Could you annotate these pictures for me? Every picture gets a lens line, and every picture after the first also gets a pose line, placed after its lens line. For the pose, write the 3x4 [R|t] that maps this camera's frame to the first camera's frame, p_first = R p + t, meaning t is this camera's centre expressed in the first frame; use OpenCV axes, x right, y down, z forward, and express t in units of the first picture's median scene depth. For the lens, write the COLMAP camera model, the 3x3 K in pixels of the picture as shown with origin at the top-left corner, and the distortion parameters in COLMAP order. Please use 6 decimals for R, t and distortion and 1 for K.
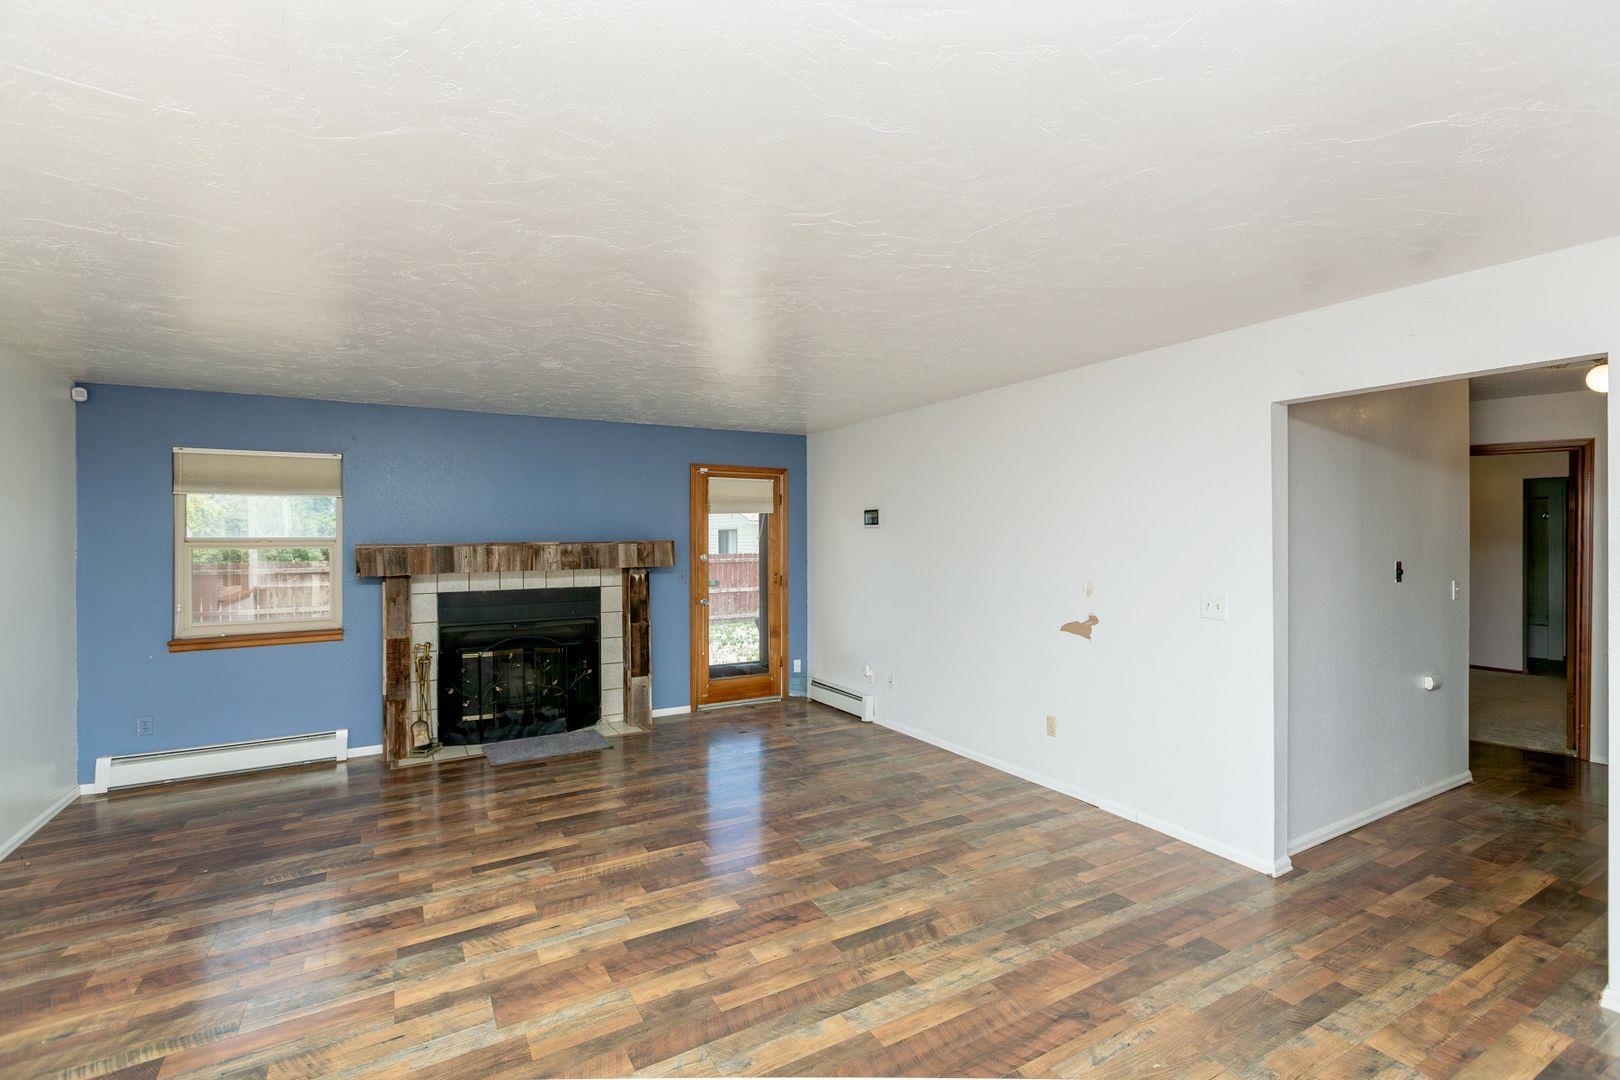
lens RADIAL K [[722.5, 0, 810.0], [0, 722.5, 540.0], [0, 0, 1]] dist [-0.001802, -0.000243]
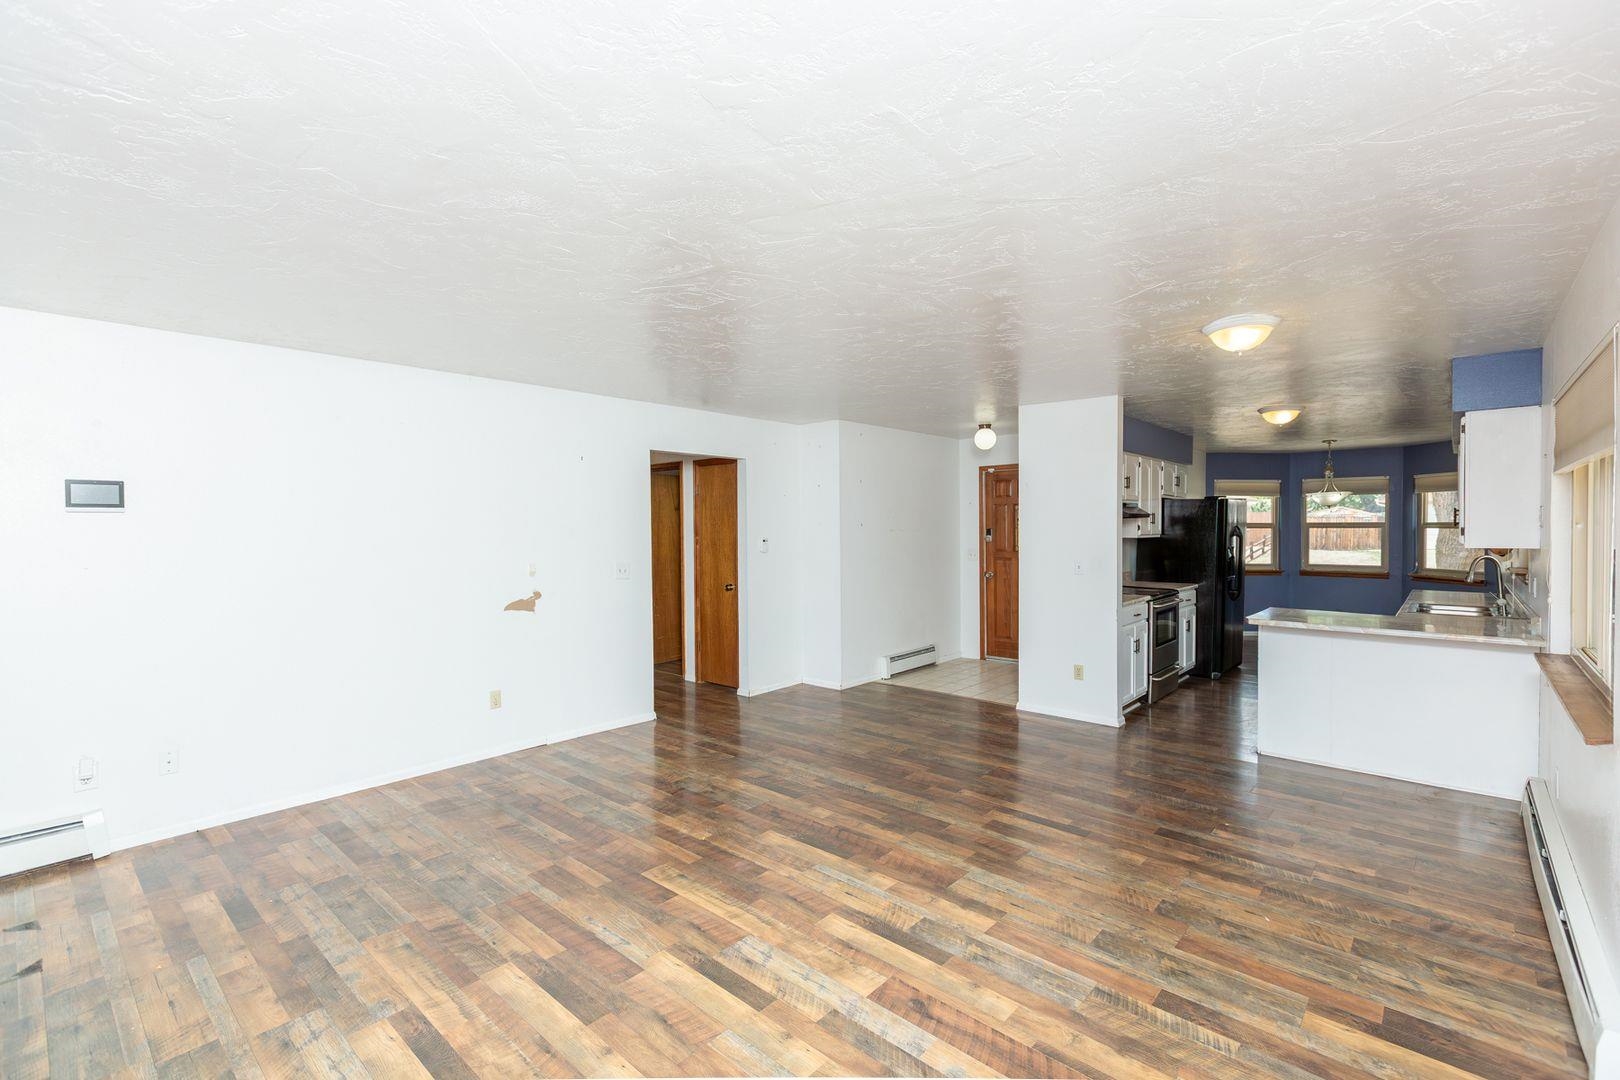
lens RADIAL K [[721.1, 0, 810.0], [0, 721.1, 540.0], [0, 0, 1]] dist [0.004125, -0.000033]
pose [[-0.312940, -0.014015, 0.949669, -0.903385], [0.009954, 0.999788, 0.018034, 0.000041], [-0.949721, 0.015097, -0.312734, 0.935536]]
